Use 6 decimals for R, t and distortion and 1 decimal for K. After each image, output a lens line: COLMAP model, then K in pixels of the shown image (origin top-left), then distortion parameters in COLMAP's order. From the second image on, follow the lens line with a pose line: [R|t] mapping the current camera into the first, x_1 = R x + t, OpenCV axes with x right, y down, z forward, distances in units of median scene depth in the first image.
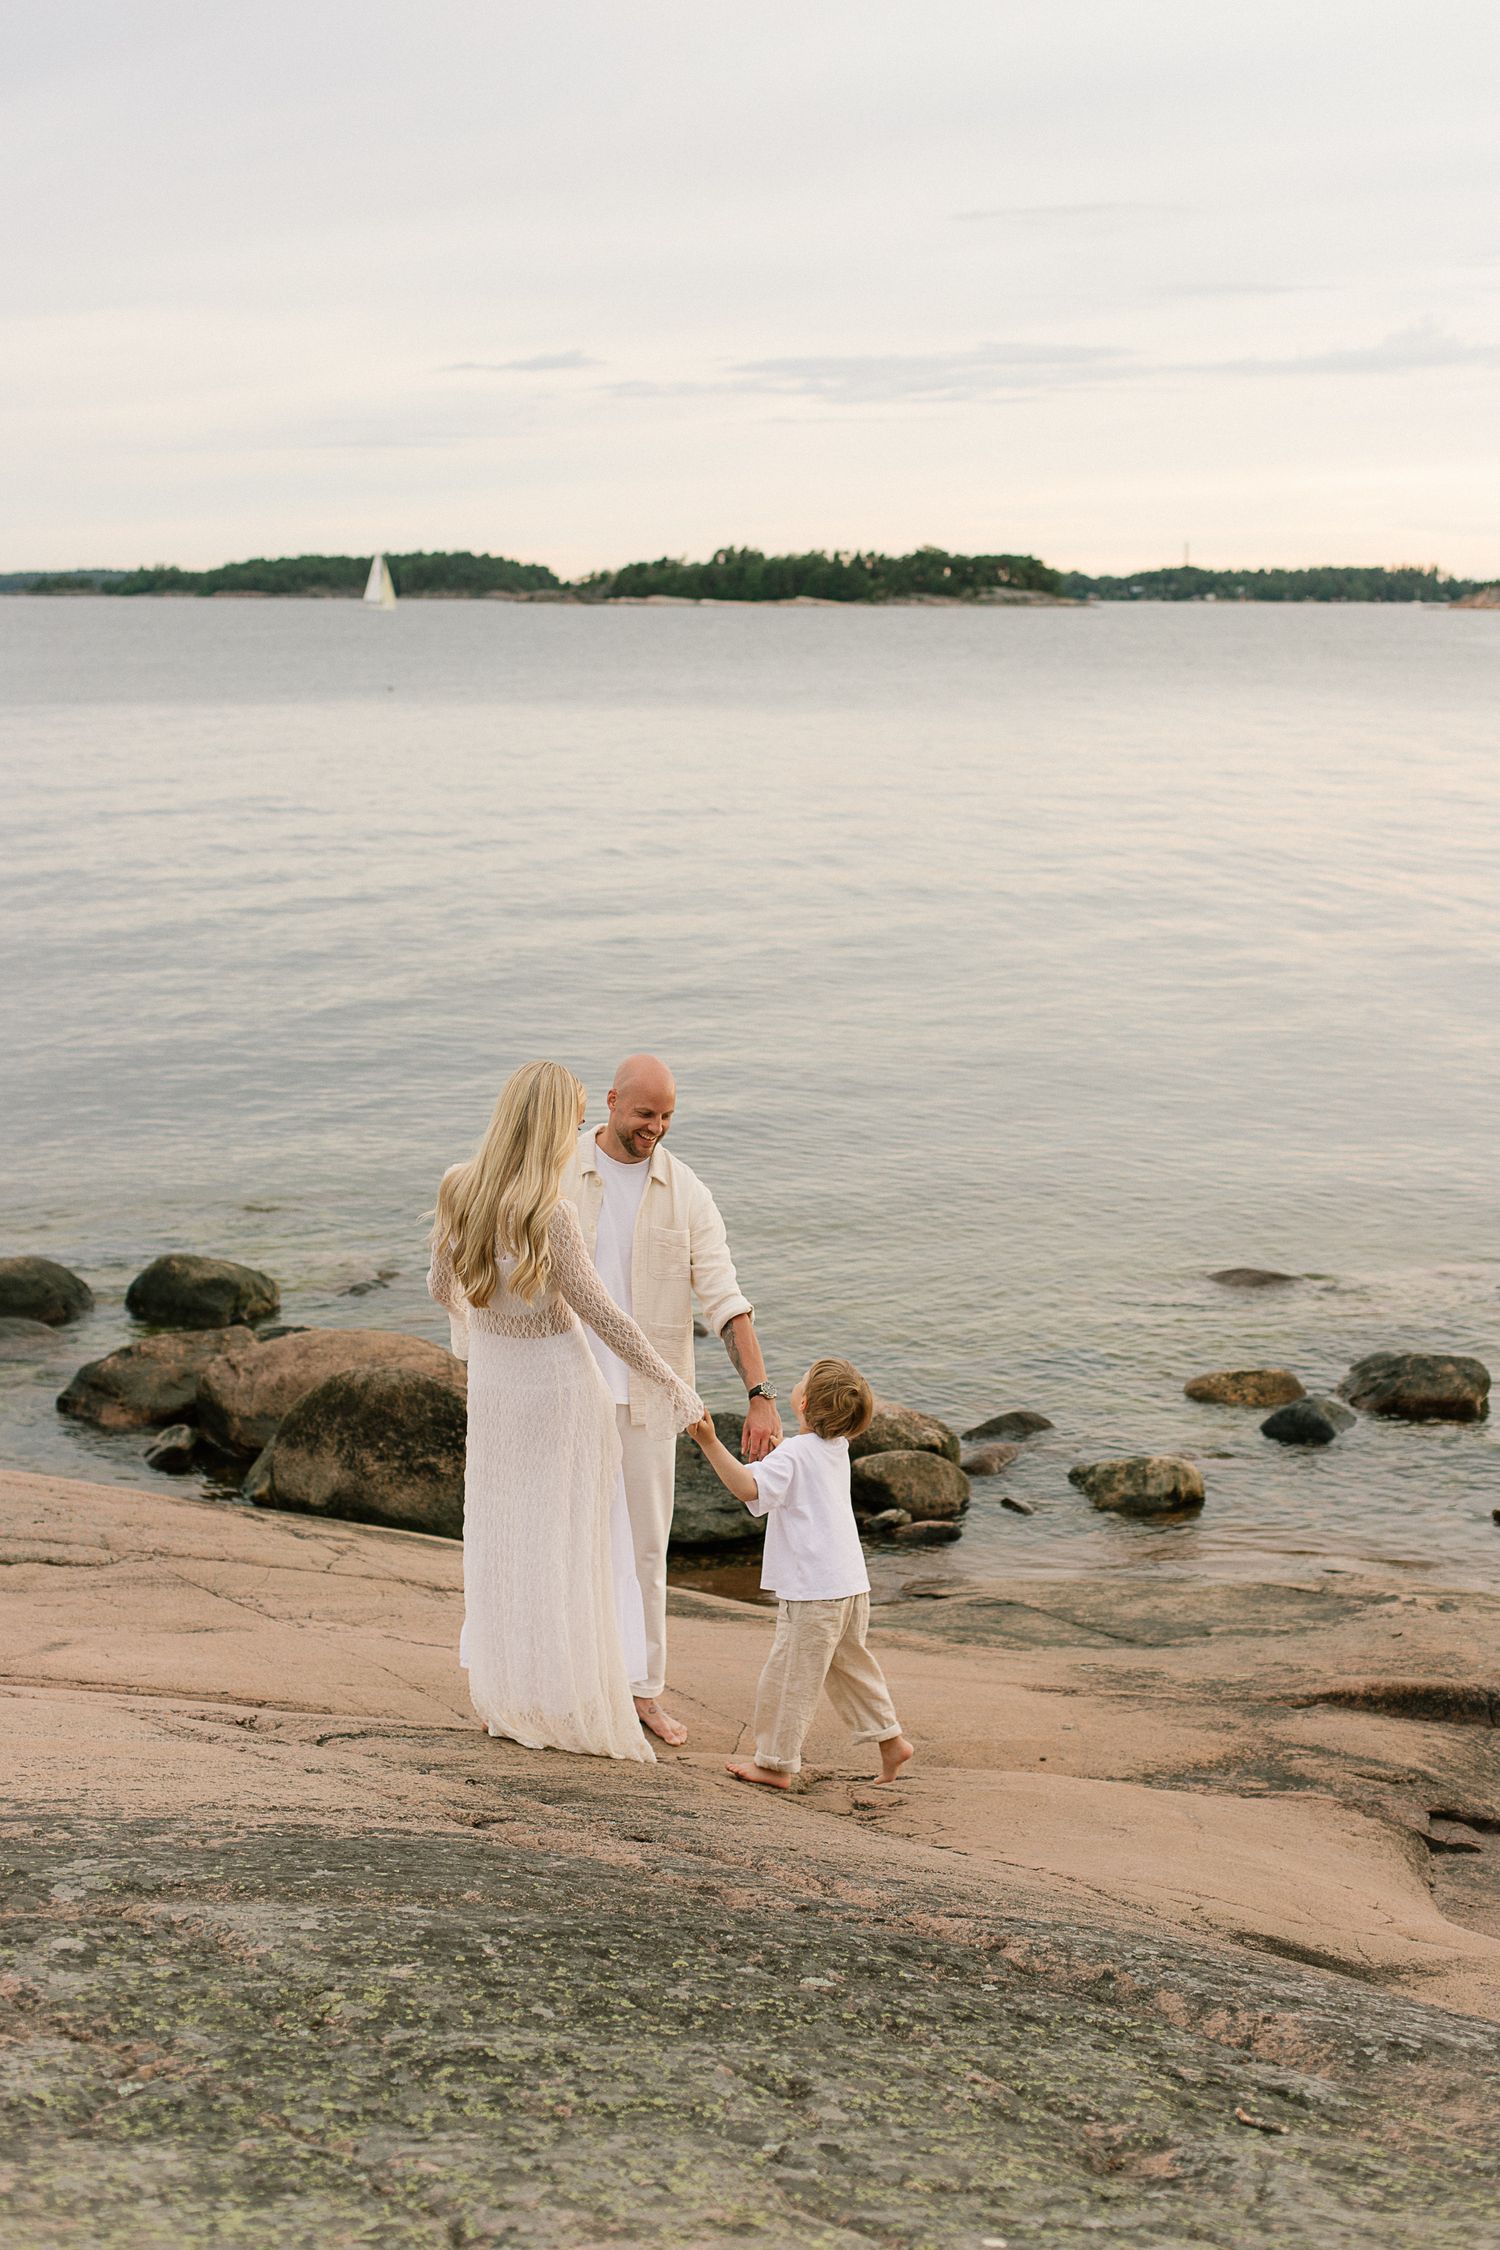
lens RADIAL K [[3325.4, 0, 750.0], [0, 3325.4, 1125.0], [0, 0, 1]] dist [0.014176, 0.011227]
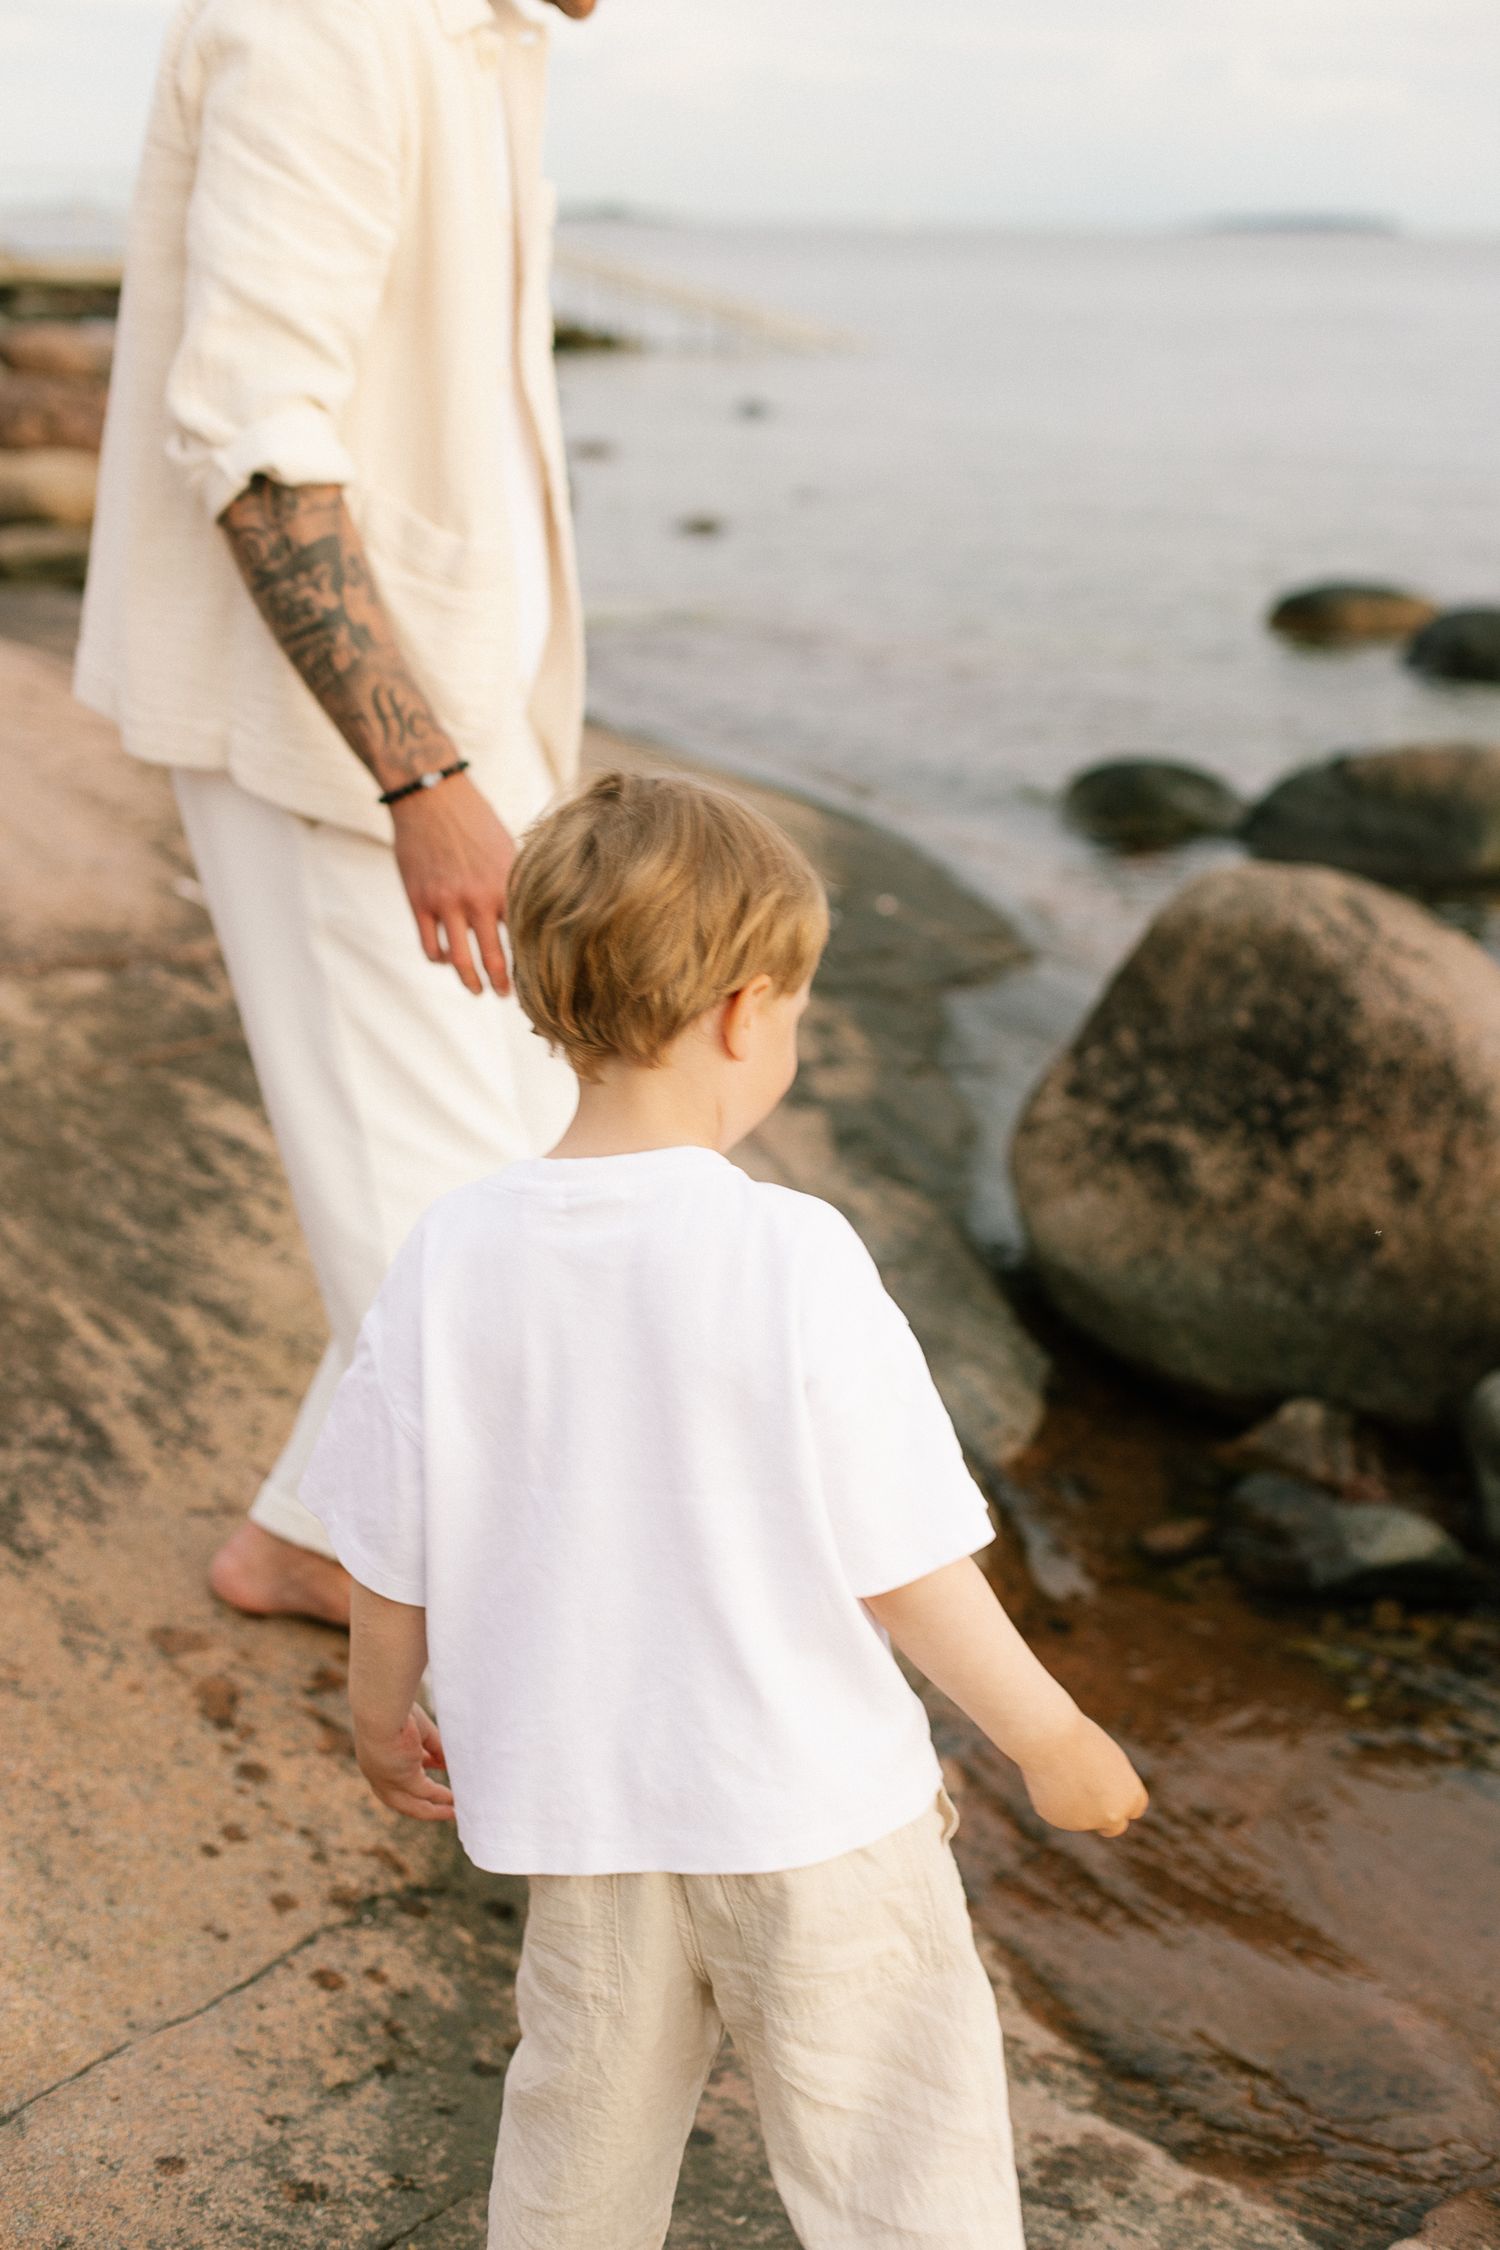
lens RADIAL K [[3270.4, 0, 750.0], [0, 3270.4, 1125.0], [0, 0, 1]] dist [-0.014862, -0.013065]
pose [[0.337432, 0.252255, -0.906922, 0.188541], [-0.164375, 0.964414, 0.207088, 0.034889], [0.926887, 0.079197, 0.366889, 0.800108]]
